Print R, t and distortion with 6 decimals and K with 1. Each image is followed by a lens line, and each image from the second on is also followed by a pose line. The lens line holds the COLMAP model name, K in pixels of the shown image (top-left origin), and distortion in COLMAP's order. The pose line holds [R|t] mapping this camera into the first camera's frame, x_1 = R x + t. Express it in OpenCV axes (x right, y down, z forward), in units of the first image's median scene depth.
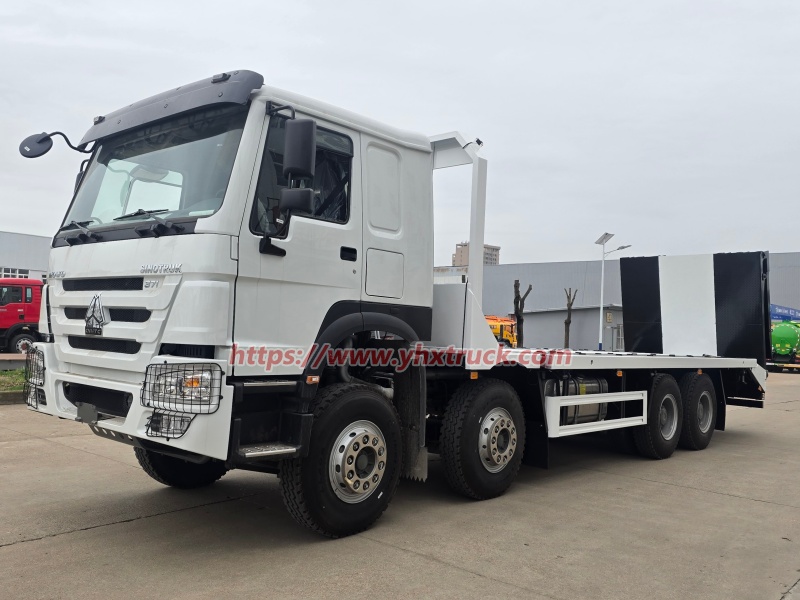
lens RADIAL K [[707.6, 0, 405.3], [0, 707.6, 304.6], [0, 0, 1]] dist [0.092964, -0.102153]
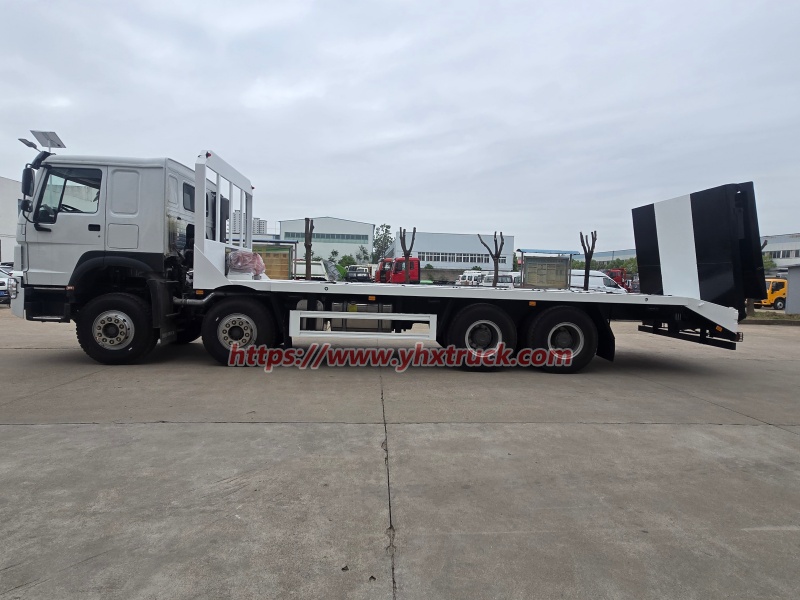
lens RADIAL K [[439.3, 0, 401.9], [0, 439.3, 292.0], [0, 0, 1]] dist [0.017713, 0.004686]
pose [[0.719750, 0.006495, -0.694203, 1.401724], [0.023754, 0.999140, 0.033976, 0.088215], [0.693827, -0.040944, 0.718977, 0.666318]]
